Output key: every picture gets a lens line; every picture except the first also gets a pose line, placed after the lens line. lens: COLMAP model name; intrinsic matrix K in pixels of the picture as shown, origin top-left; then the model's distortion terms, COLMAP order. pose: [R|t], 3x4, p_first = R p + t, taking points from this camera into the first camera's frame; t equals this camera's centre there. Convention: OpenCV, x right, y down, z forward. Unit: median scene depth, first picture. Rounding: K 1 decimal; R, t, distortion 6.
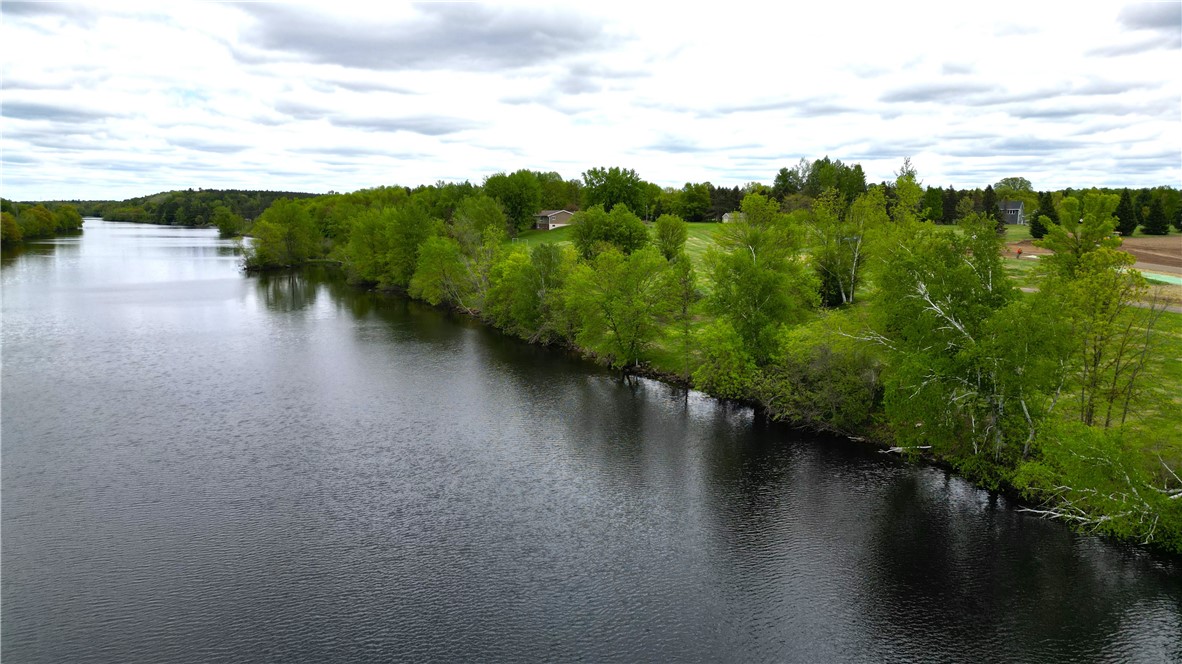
lens RADIAL K [[827.1, 0, 589.8], [0, 827.1, 332.8], [0, 0, 1]] dist [0.088300, -0.087104]
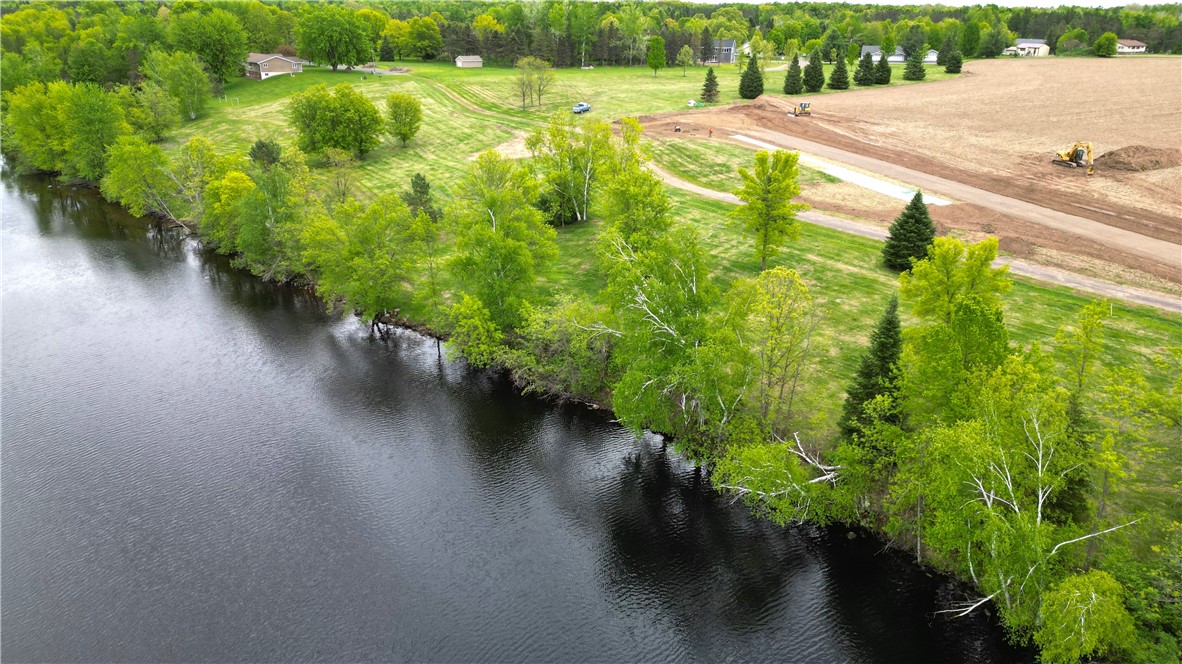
lens RADIAL K [[827.1, 0, 591.9], [0, 827.1, 338.5], [0, 0, 1]] dist [0.088300, -0.087104]
pose [[0.952418, -0.106948, 0.285415, 0.001944], [0.039048, 0.971515, 0.233737, -0.079424], [-0.302283, -0.211471, 0.929465, -0.010837]]
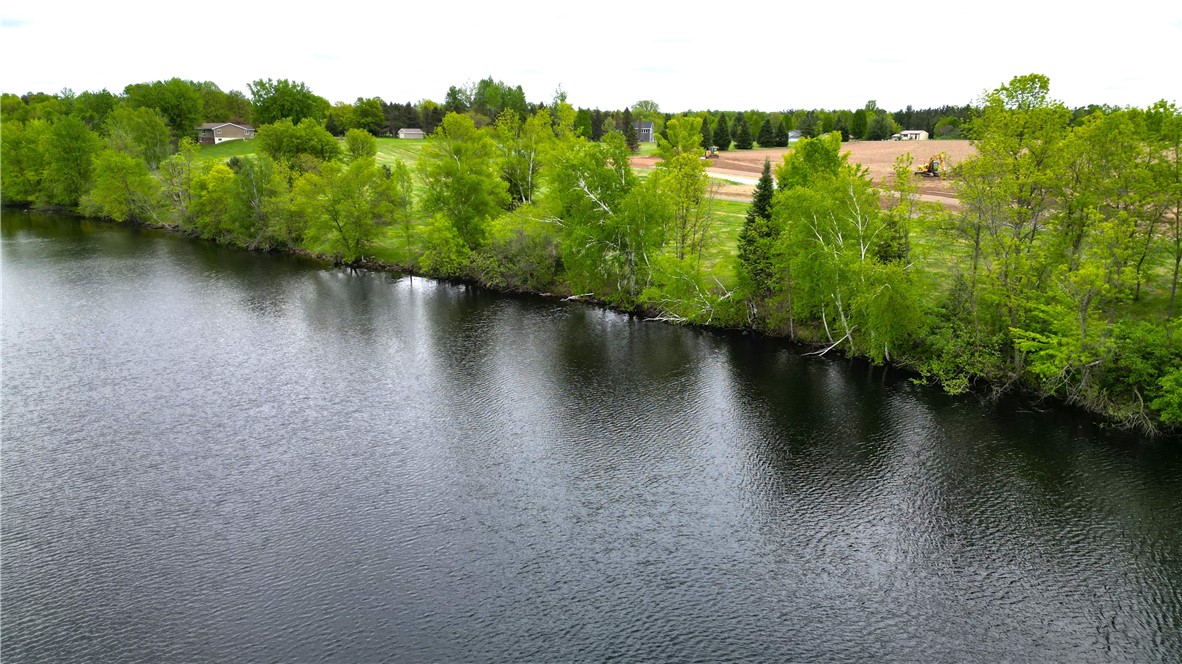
lens RADIAL K [[827.1, 0, 593.9], [0, 827.1, 333.9], [0, 0, 1]] dist [0.088300, -0.087104]
pose [[0.922115, -0.088833, 0.376580, -0.048091], [0.051801, 0.992869, 0.107370, 0.016669], [-0.383432, -0.079500, 0.920141, -0.113411]]
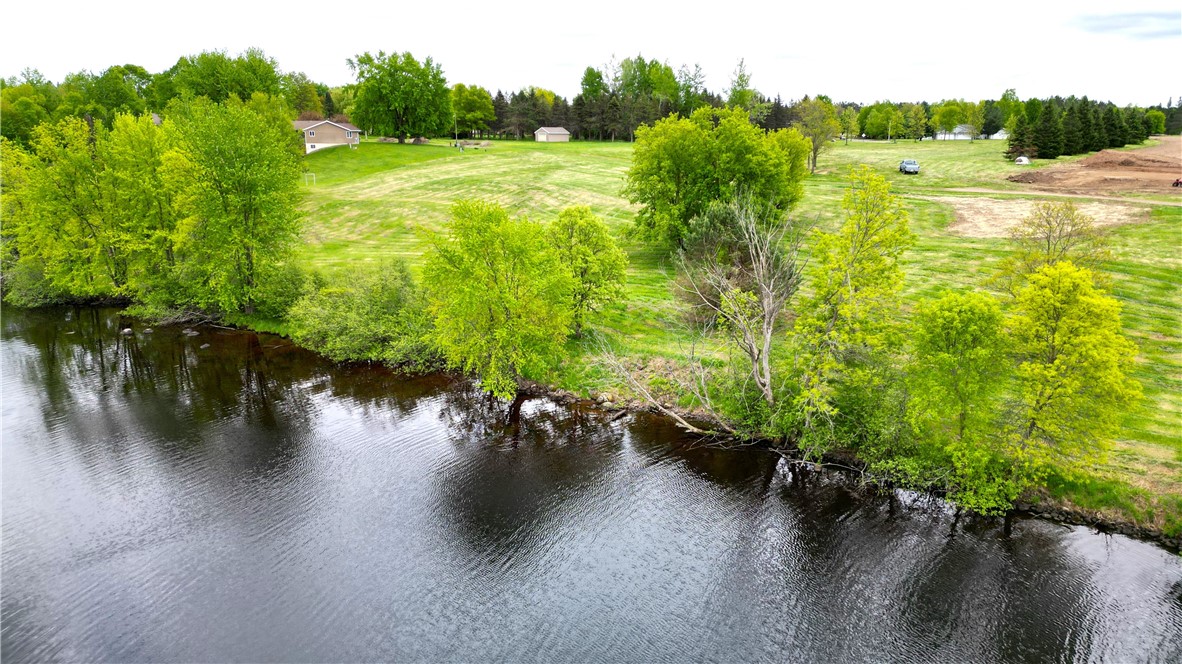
lens RADIAL K [[827.1, 0, 590.9], [0, 827.1, 322.2], [0, 0, 1]] dist [0.088300, -0.087104]
pose [[0.881362, -0.106740, 0.460225, -0.246129], [0.065626, 0.992359, 0.104480, -0.080905], [-0.467861, -0.061882, 0.881633, 0.546839]]
